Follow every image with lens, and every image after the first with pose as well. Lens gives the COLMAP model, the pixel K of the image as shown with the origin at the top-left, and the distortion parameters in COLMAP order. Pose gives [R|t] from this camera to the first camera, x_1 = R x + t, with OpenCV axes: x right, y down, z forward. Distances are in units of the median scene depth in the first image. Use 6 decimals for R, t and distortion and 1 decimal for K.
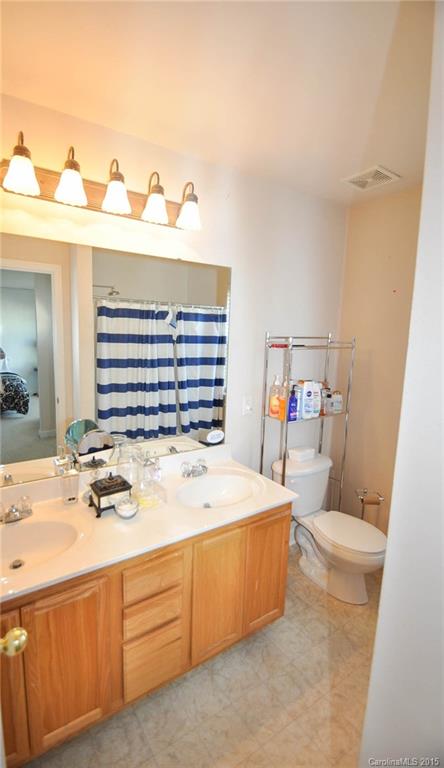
lens RADIAL K [[369.7, 0, 222.0], [0, 369.7, 384.0], [0, 0, 1]] dist [-0.002163, -0.000360]
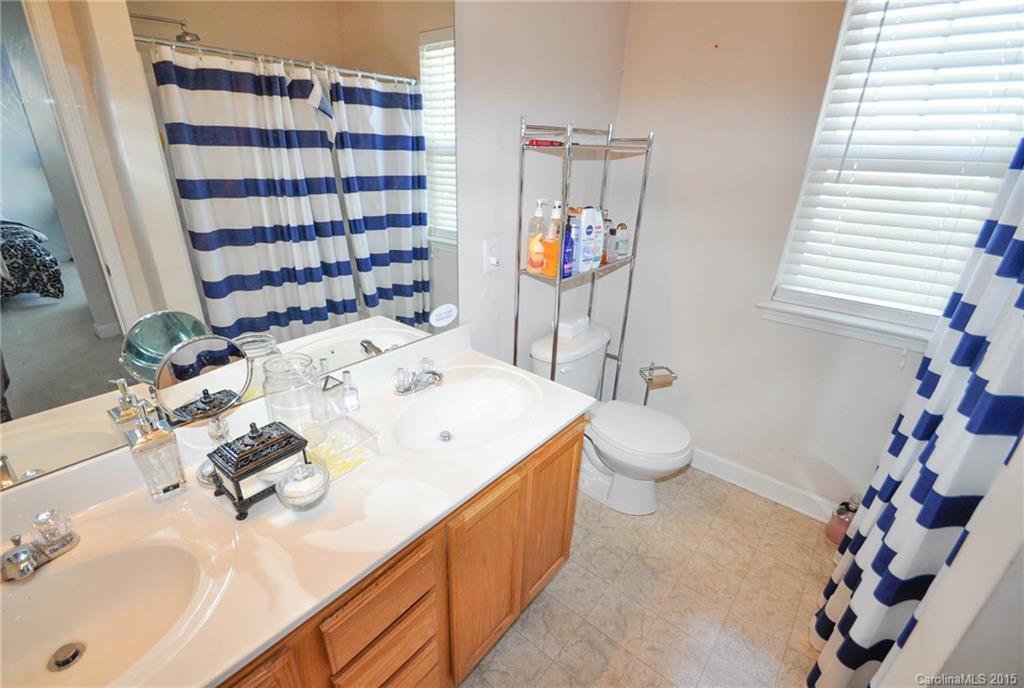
lens RADIAL K [[451.6, 0, 512.0], [0, 451.6, 344.0], [0, 0, 1]] dist [0.018053, -0.020624]
pose [[0.965416, -0.109581, 0.236568, -0.068486], [0.045364, 0.964144, 0.261472, 0.006293], [-0.256738, -0.241698, 0.935771, 0.252337]]
